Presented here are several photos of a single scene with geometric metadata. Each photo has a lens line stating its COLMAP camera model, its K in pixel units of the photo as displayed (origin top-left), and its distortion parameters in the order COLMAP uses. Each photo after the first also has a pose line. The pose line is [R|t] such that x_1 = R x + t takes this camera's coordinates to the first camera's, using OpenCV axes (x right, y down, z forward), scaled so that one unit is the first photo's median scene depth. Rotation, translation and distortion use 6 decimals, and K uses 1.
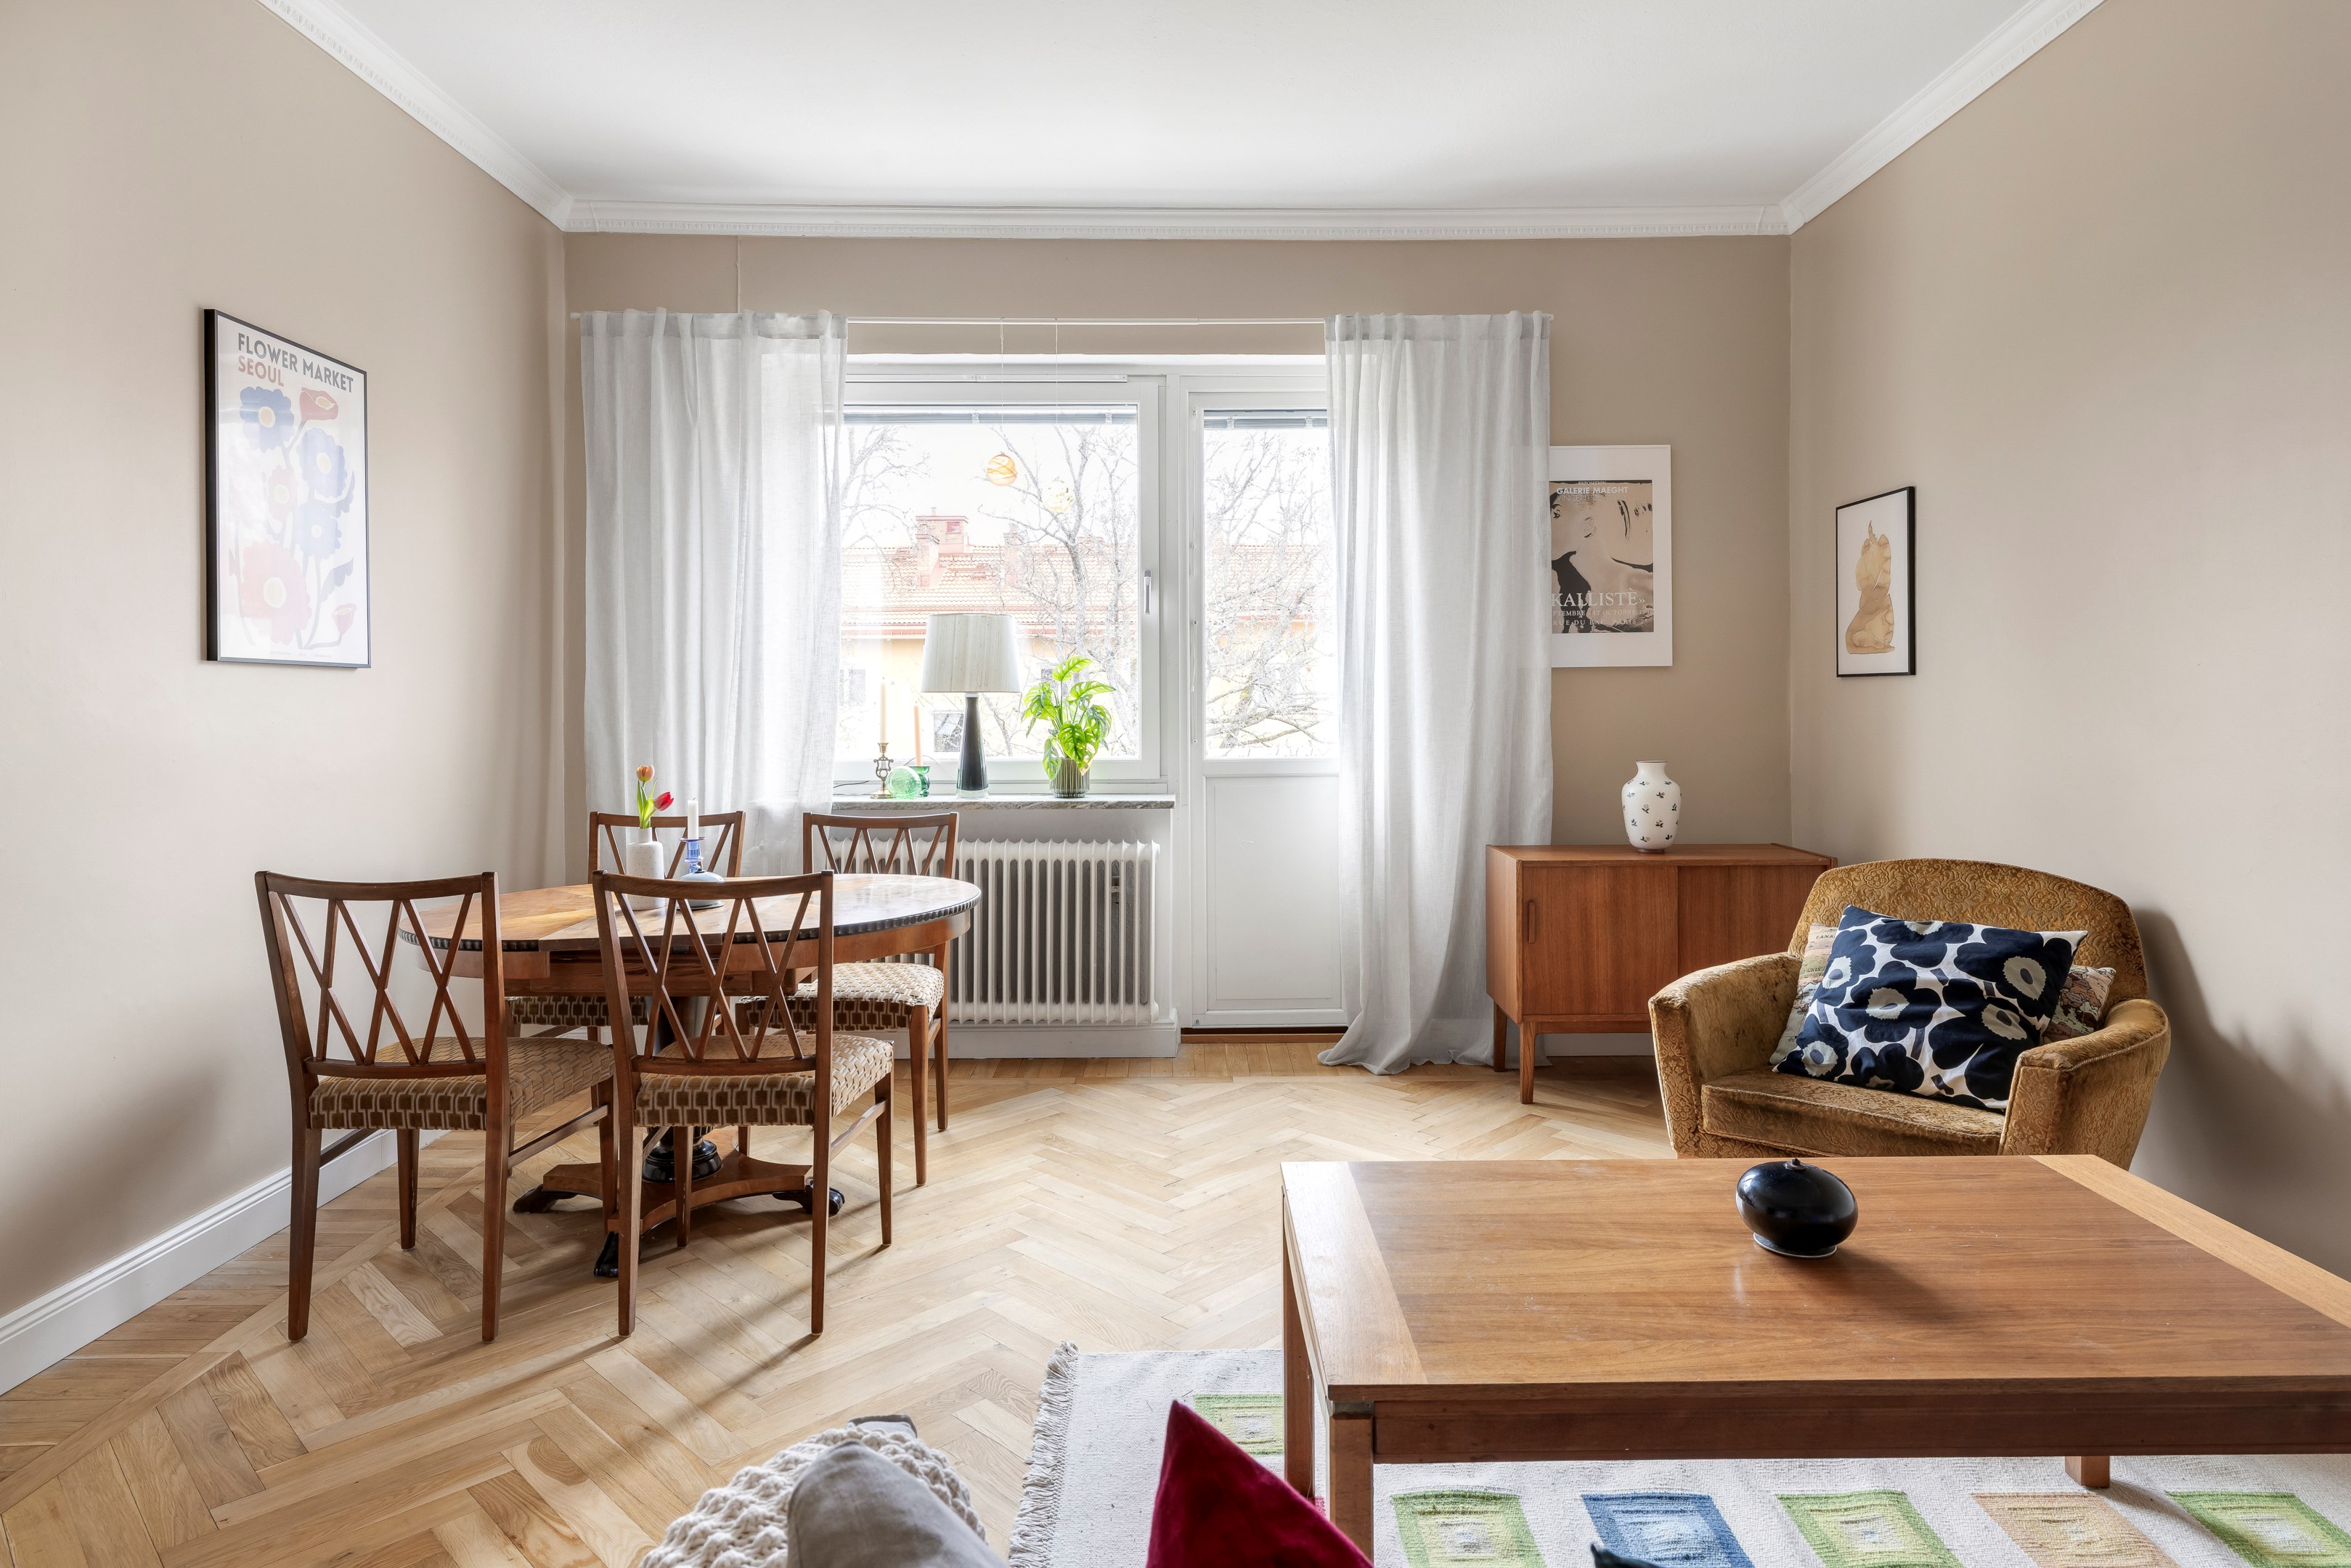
lens RADIAL K [[1335.3, 0, 1204.1], [0, 1335.3, 719.0], [0, 0, 1]] dist [0.001008, 0.000450]
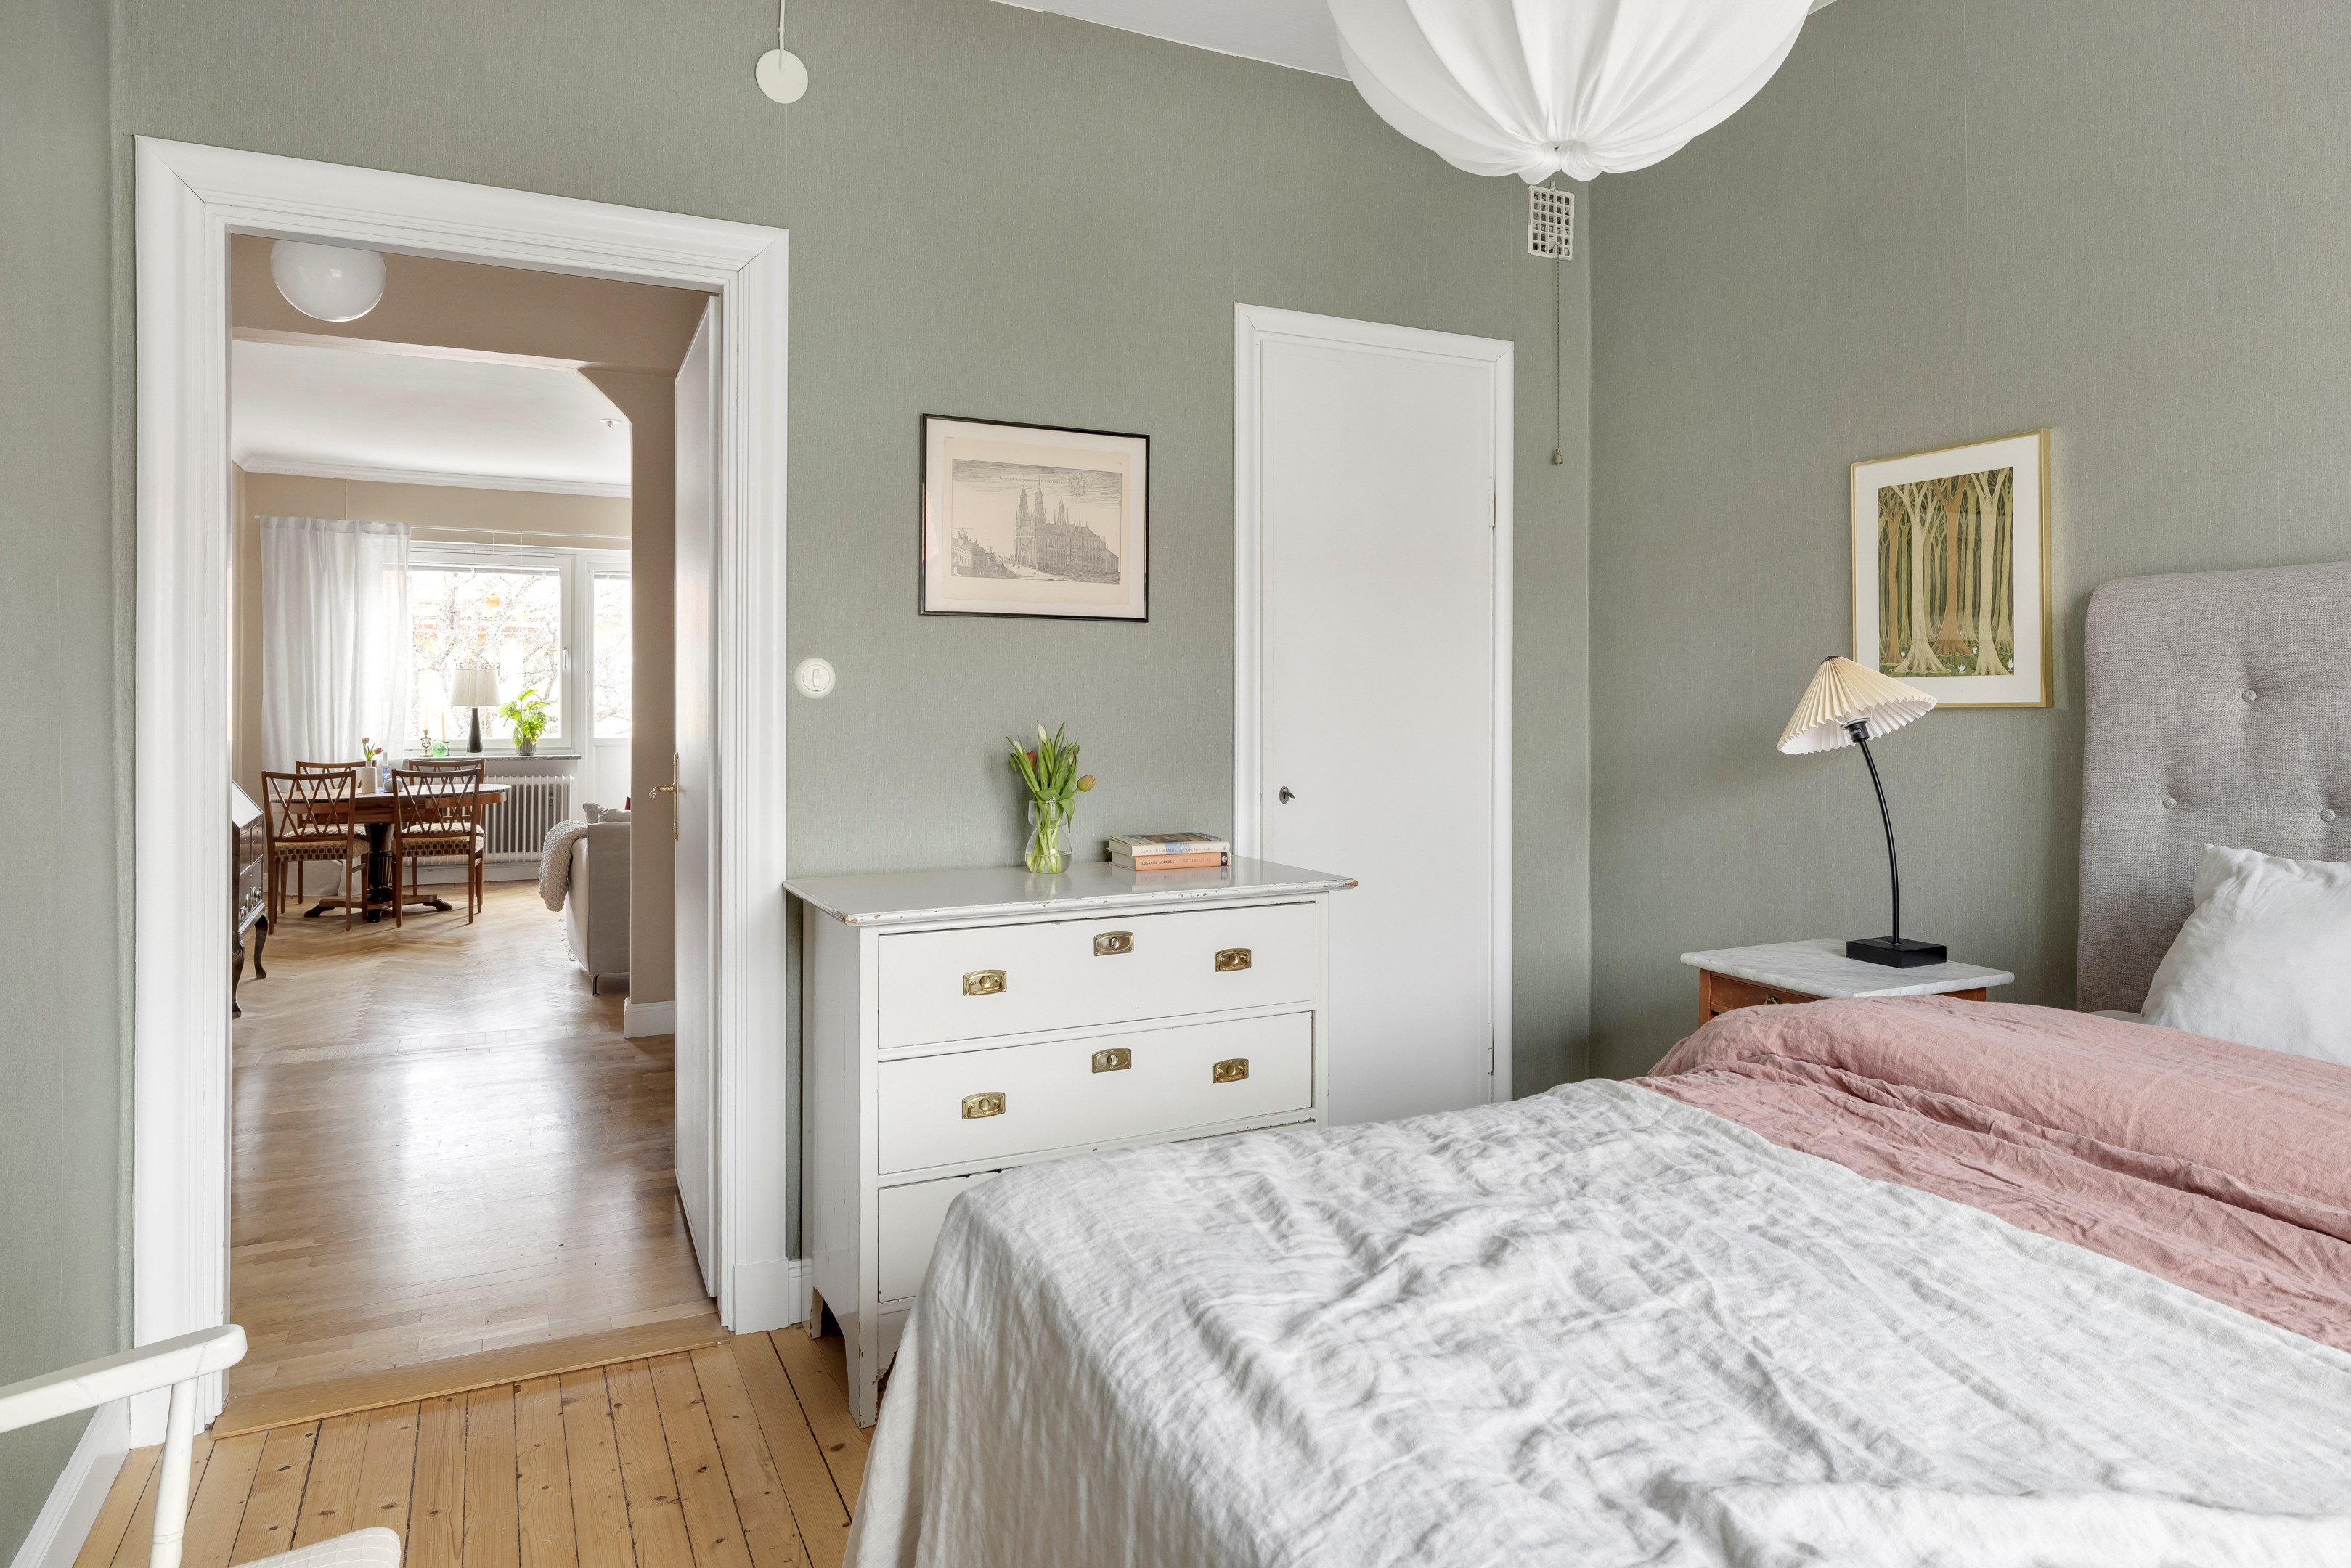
lens RADIAL K [[1373.1, 0, 1172.3], [0, 1373.1, 694.2], [0, 0, 1]] dist [-0.001476, 0.000057]
pose [[0.908144, 0.005880, 0.418617, -0.092748], [-0.000451, 0.999915, -0.013068, -0.011534], [-0.418658, 0.011679, 0.908069, -1.568762]]
